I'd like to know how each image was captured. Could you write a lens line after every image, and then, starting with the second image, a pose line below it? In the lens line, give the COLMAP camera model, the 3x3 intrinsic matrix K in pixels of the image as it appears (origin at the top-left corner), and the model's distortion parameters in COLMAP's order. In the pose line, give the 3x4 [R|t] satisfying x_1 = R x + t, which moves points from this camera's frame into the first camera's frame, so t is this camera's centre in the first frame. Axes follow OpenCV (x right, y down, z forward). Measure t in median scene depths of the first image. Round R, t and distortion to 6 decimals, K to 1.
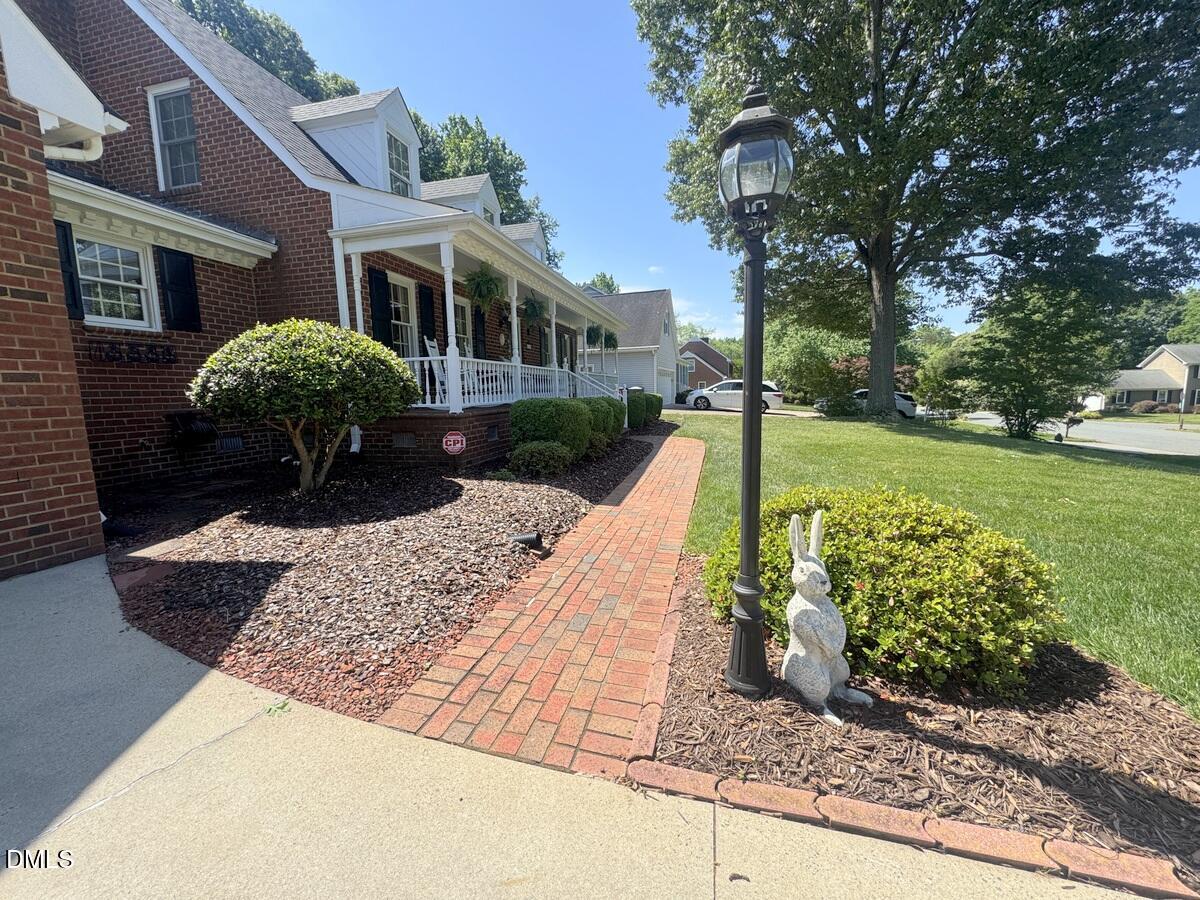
lens RADIAL K [[474.1, 0, 600.0], [0, 474.1, 450.0], [0, 0, 1]] dist [-0.000536, 0.000122]
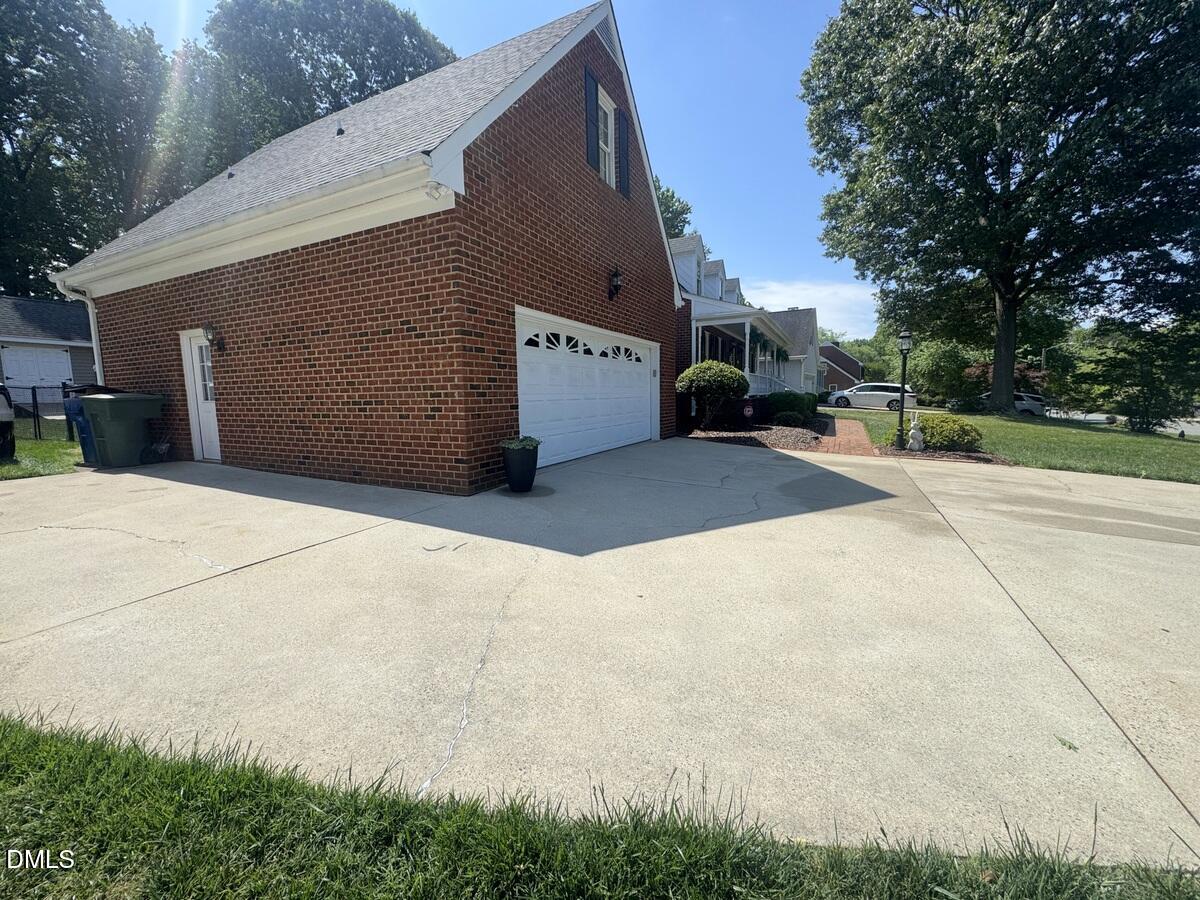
lens RADIAL K [[474.1, 0, 600.0], [0, 474.1, 450.0], [0, 0, 1]] dist [-0.000536, 0.000122]
pose [[0.974693, 0.033977, -0.220949, -0.136672], [-0.035084, 0.999384, -0.001086, 0.054778], [0.220776, 0.008811, 0.975285, -0.375625]]
